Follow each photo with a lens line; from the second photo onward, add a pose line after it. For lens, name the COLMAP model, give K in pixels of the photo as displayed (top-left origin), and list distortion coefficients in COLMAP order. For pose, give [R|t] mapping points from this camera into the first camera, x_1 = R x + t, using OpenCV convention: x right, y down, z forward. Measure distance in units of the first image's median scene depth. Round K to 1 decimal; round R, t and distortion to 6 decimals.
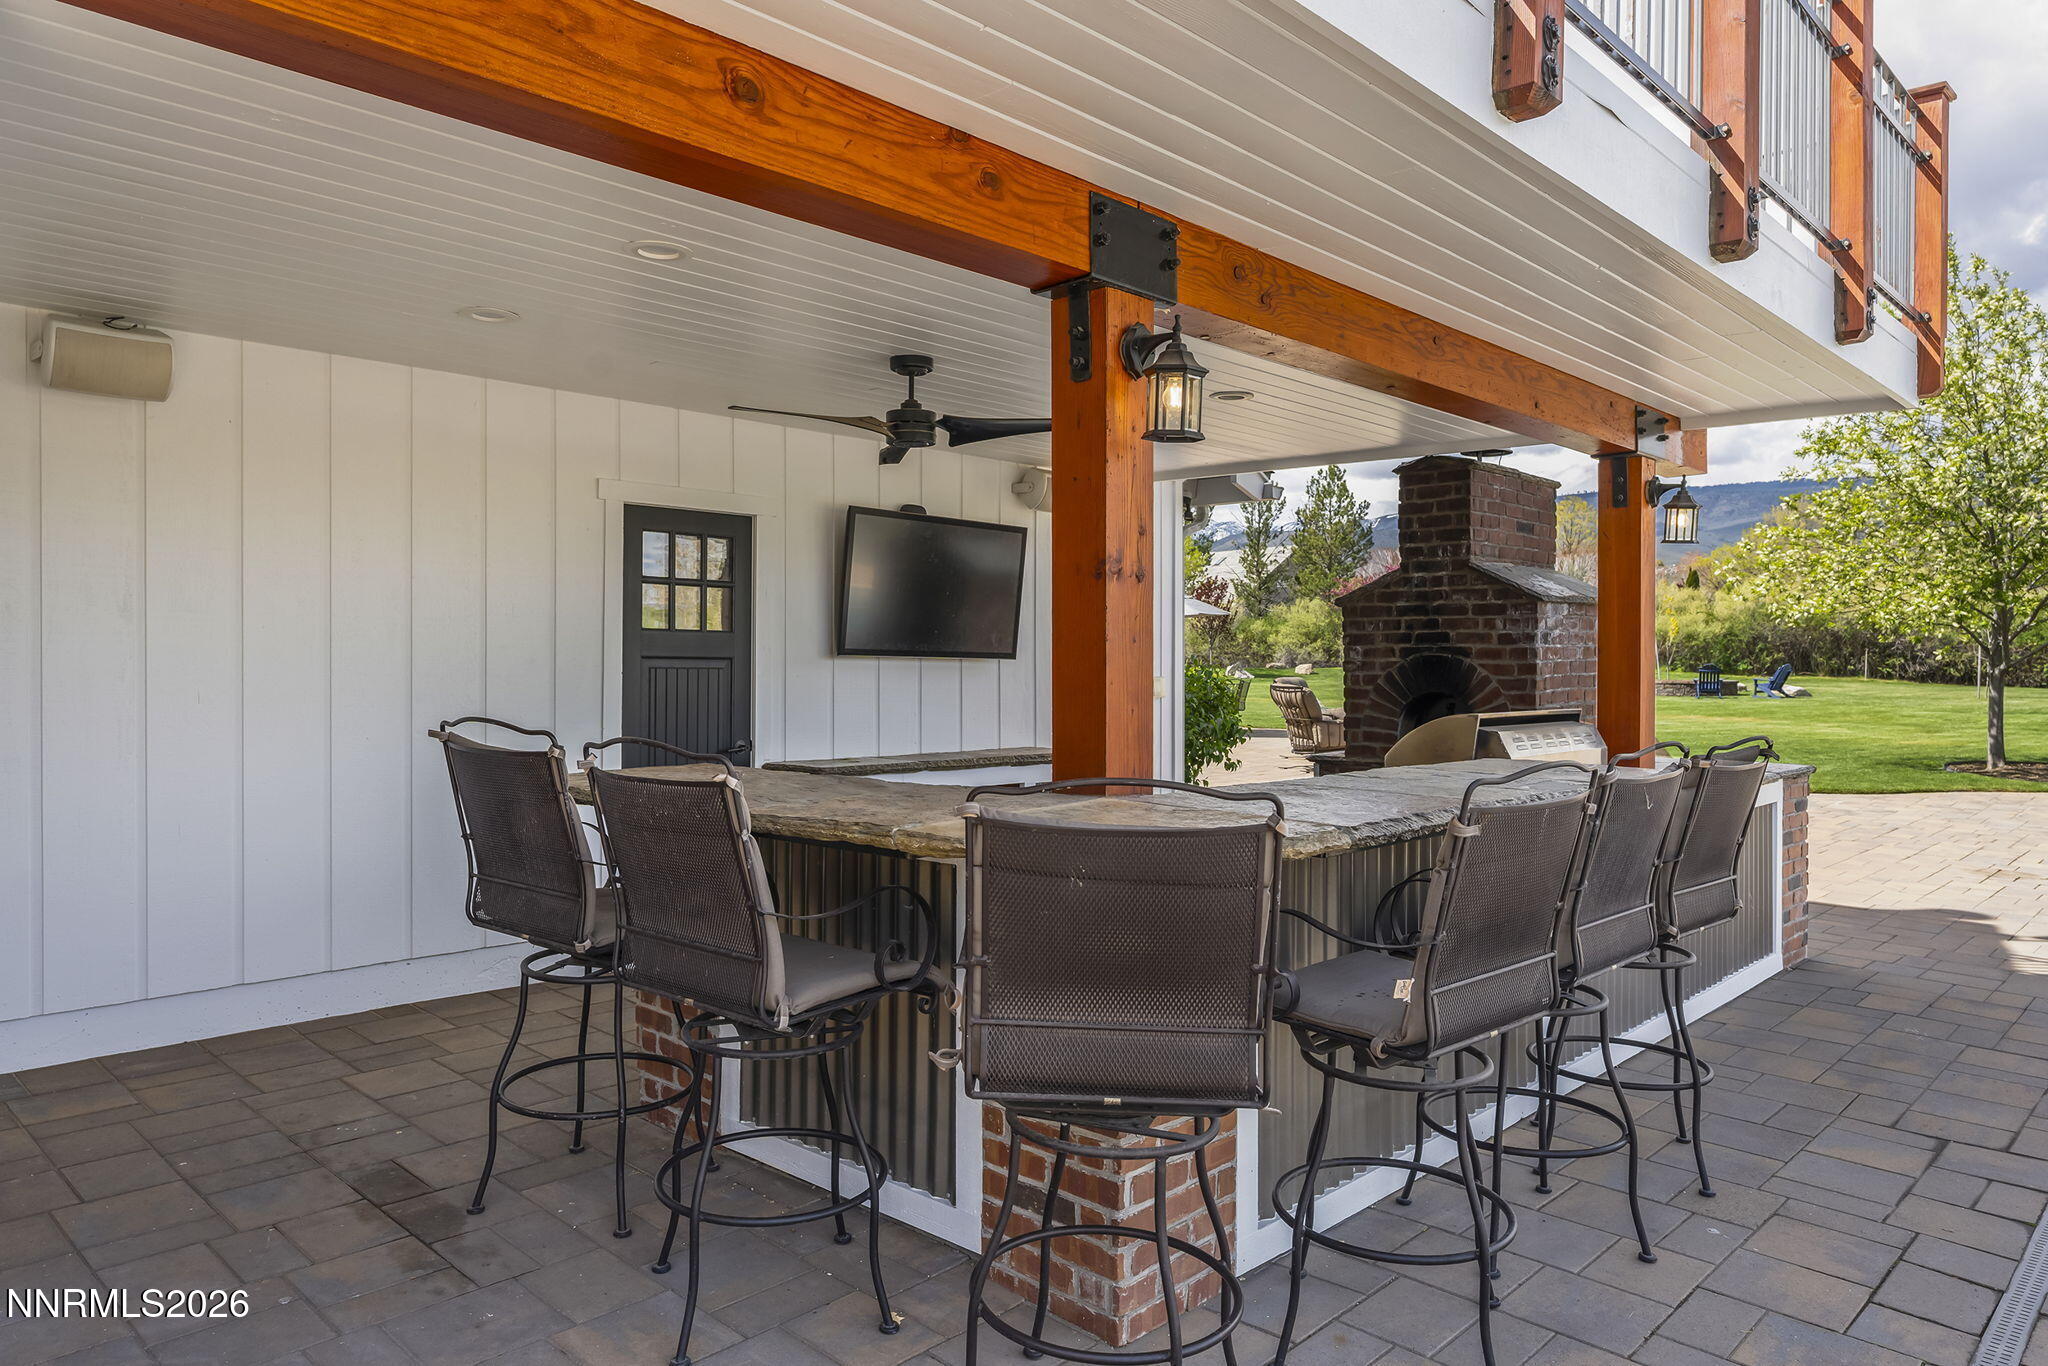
lens RADIAL K [[1352.1, 0, 1024.0], [0, 1352.1, 683.0], [0, 0, 1]] dist [-0.000762, 0.000206]
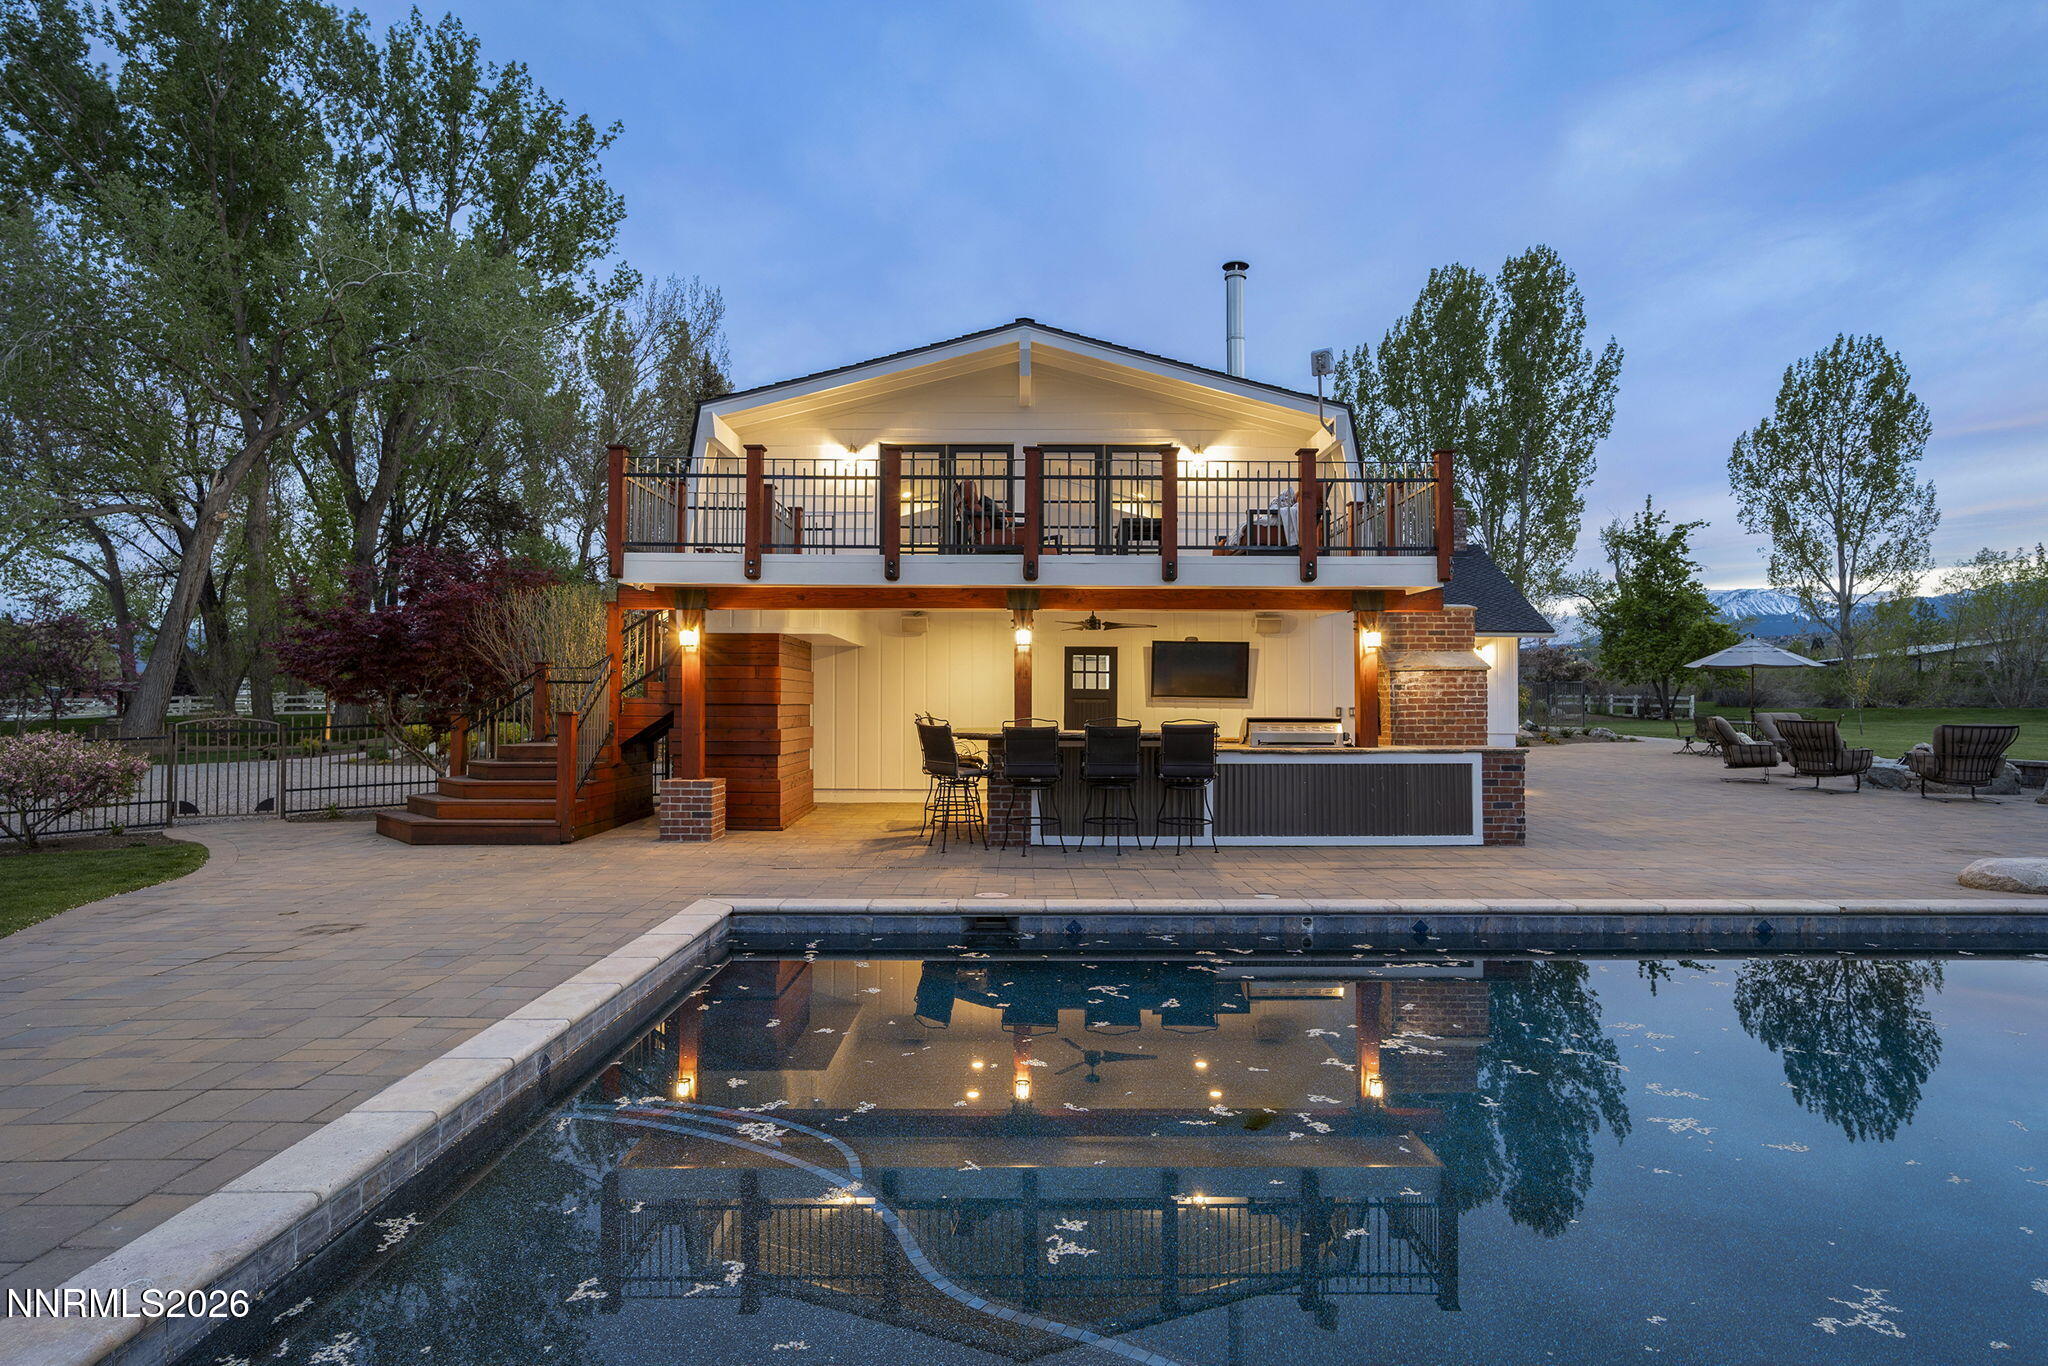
lens RADIAL K [[1086.3, 0, 1024.0], [0, 1086.3, 683.0], [0, 0, 1]] dist [-0.002799, 0.000283]
pose [[0.691815, -0.017553, -0.721862, 1.310110], [-0.009602, 0.999392, -0.033505, 0.026211], [0.722011, 0.030110, 0.691226, -0.688103]]
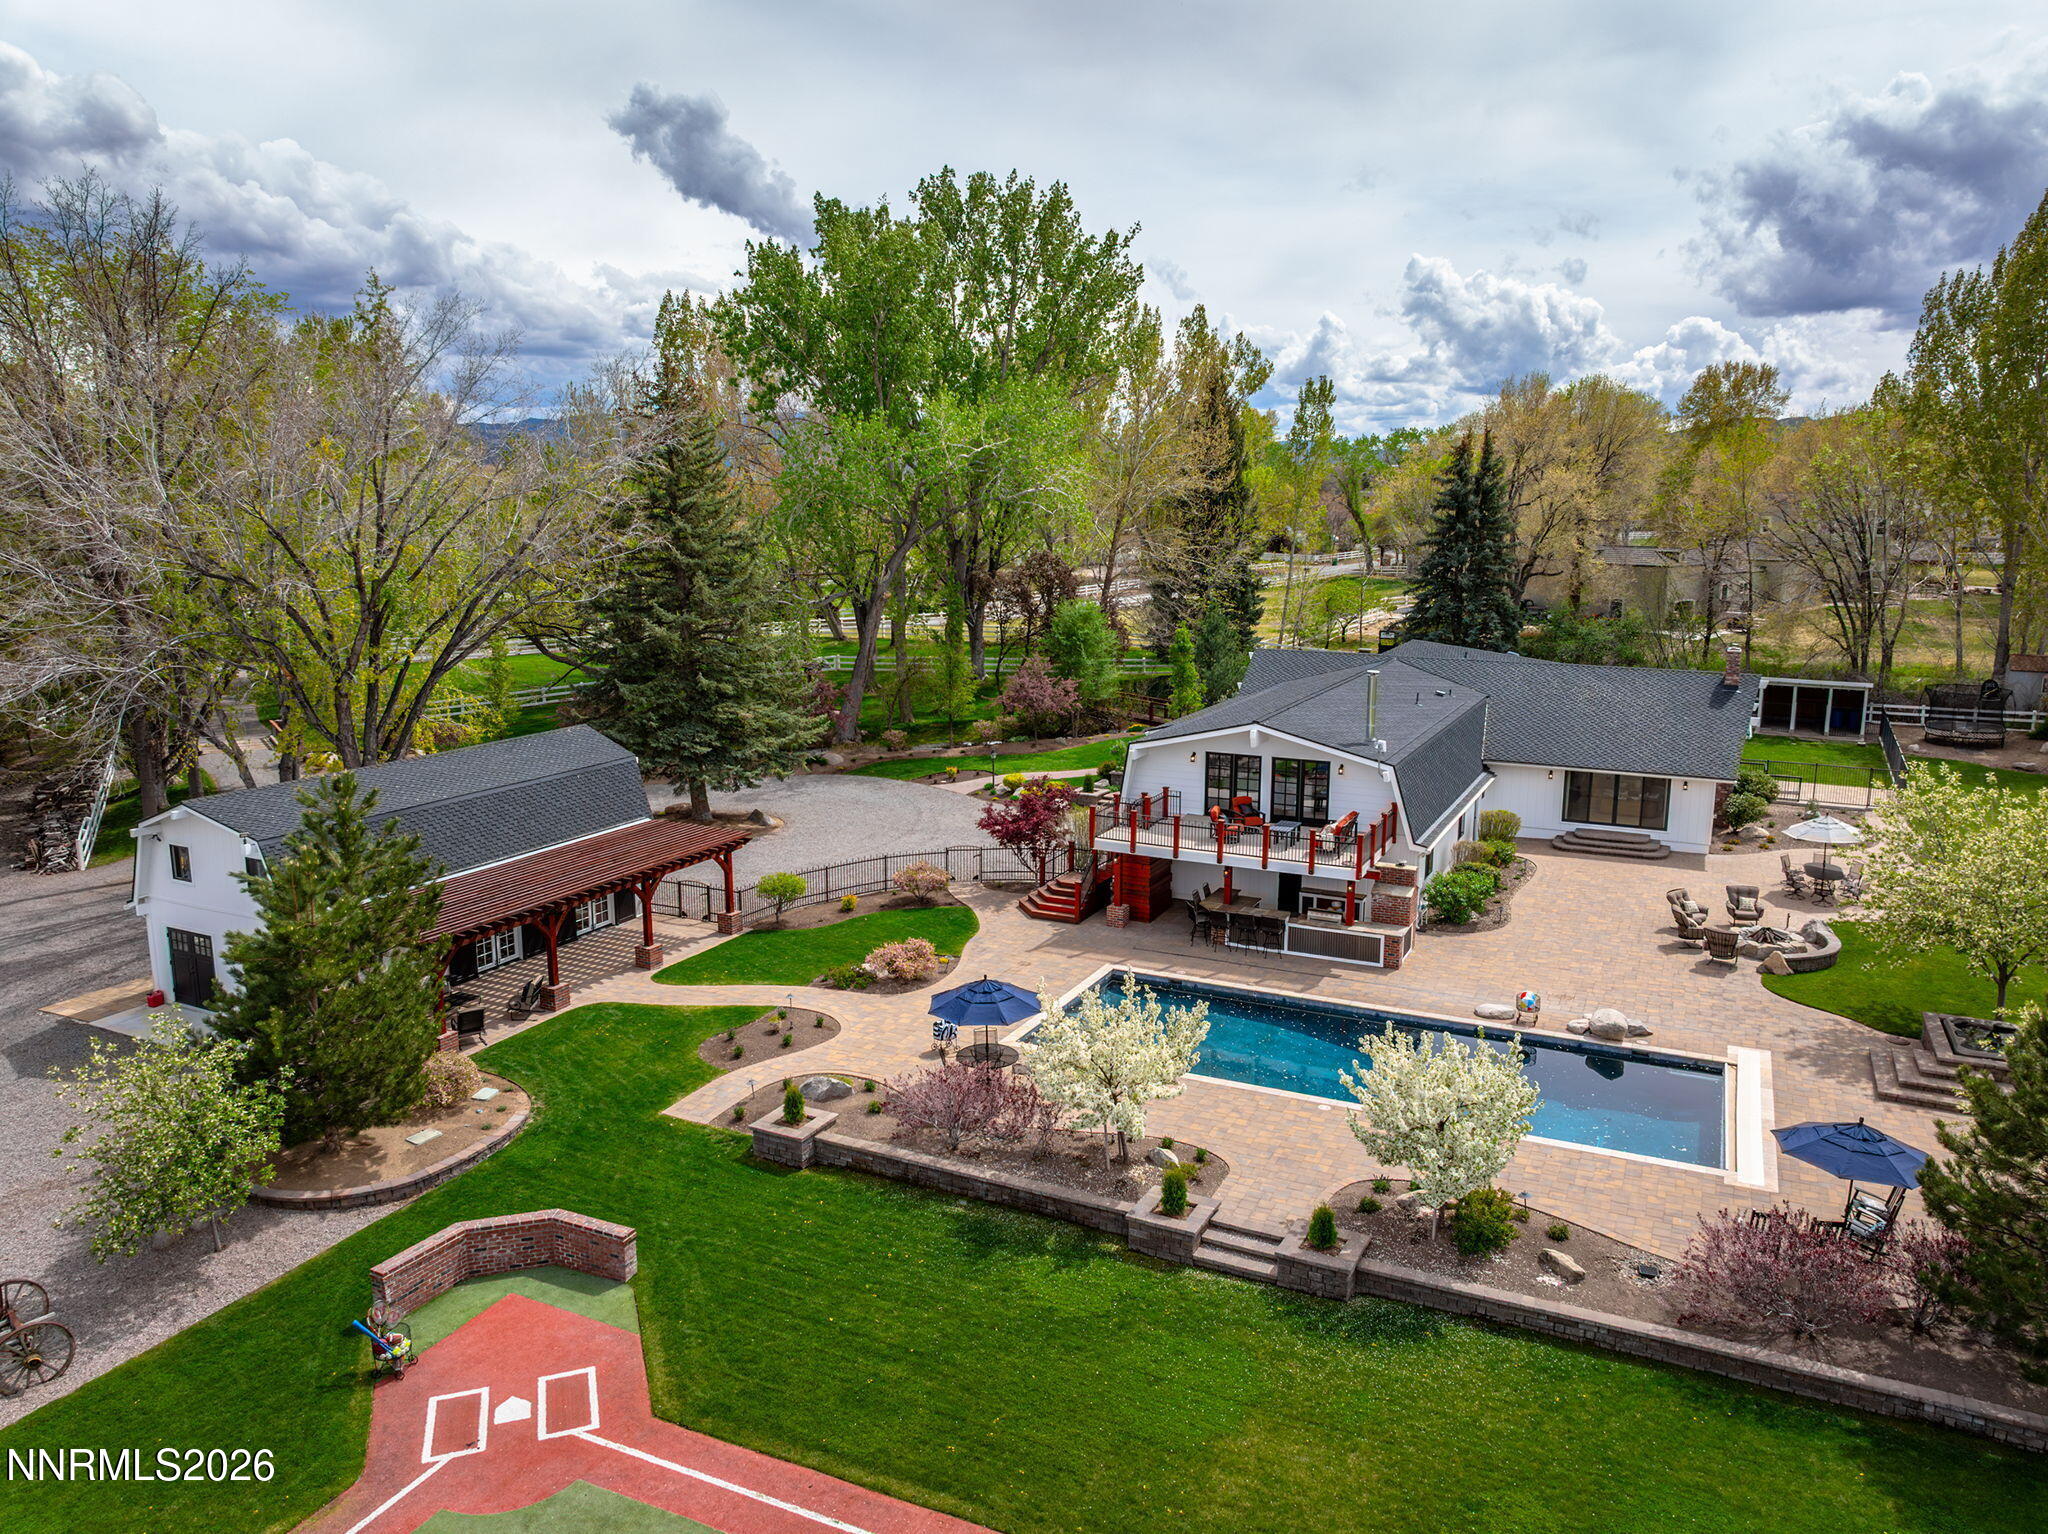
lens RADIAL K [[1440.7, 0, 1024.0], [0, 1440.7, 767.0], [0, 0, 1]] dist [-0.027153, 0.001717]
pose [[0.295664, 0.171572, -0.939759, 5.775616], [-0.014970, 0.984451, 0.175021, -1.689376], [0.955175, -0.037679, 0.293635, -2.226645]]
